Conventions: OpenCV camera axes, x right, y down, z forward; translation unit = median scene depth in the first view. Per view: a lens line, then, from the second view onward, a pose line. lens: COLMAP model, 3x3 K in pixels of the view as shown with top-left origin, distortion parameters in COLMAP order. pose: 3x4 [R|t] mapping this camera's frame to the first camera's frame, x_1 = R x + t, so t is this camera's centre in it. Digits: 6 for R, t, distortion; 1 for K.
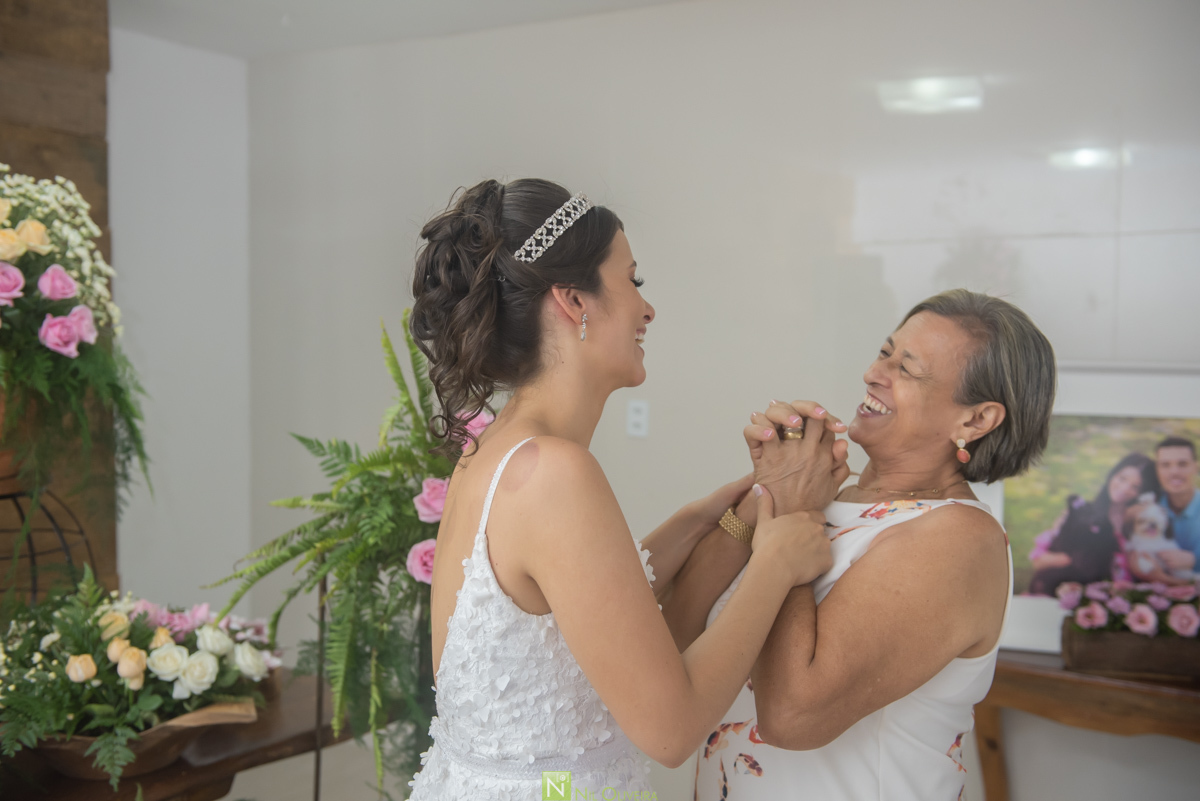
lens RADIAL K [[1350.4, 0, 600.0], [0, 1350.4, 400.5], [0, 0, 1]] dist [0.078048, -0.014123]
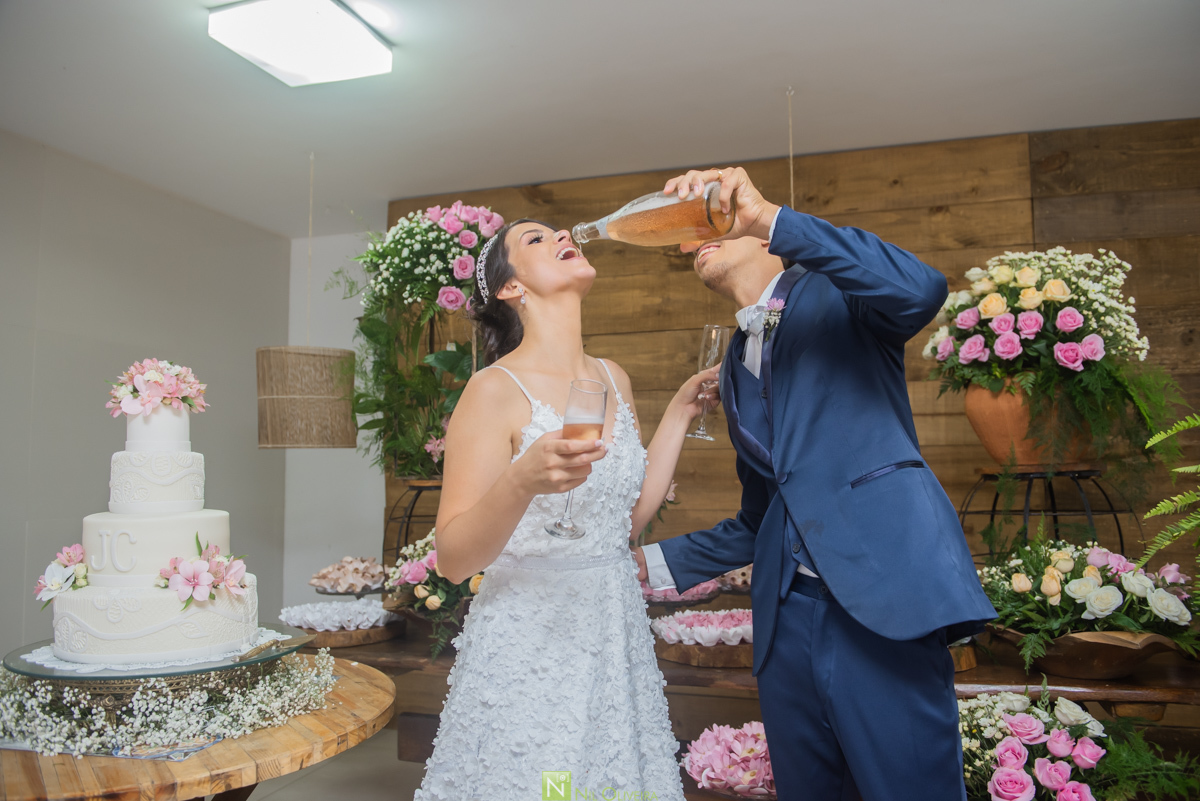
lens RADIAL K [[883.9, 0, 600.0], [0, 883.9, 400.5], [0, 0, 1]] dist [-0.037886, -0.004949]
pose [[0.267229, -0.088861, -0.959527, 0.329682], [-0.035714, 0.994142, -0.102013, 0.106219], [0.962971, 0.061530, 0.262490, 0.315553]]
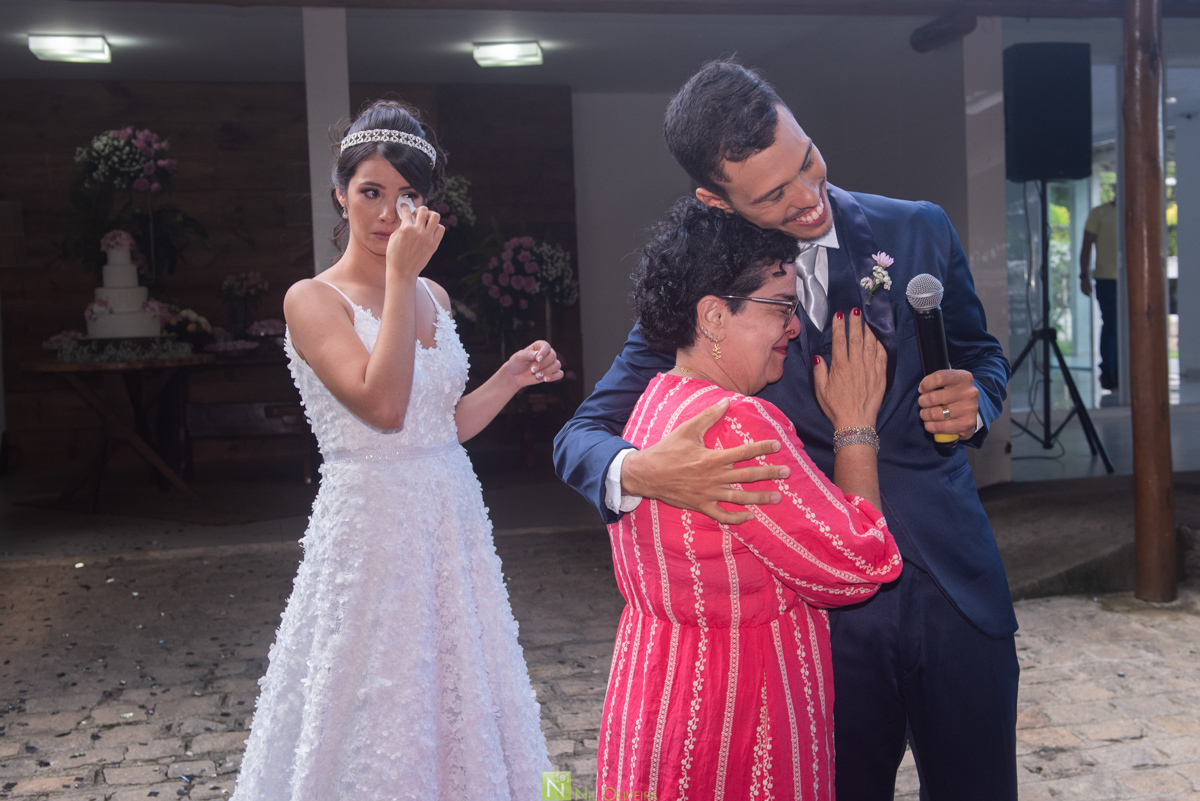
lens RADIAL K [[1551.3, 0, 645.9], [0, 1551.3, 367.5], [0, 0, 1]] dist [0.064676, -0.004066]
pose [[0.730922, -0.008332, -0.682410, 2.629317], [0.011898, 0.999929, 0.000535, 0.315753], [0.682357, -0.008510, 0.730969, -1.493618]]
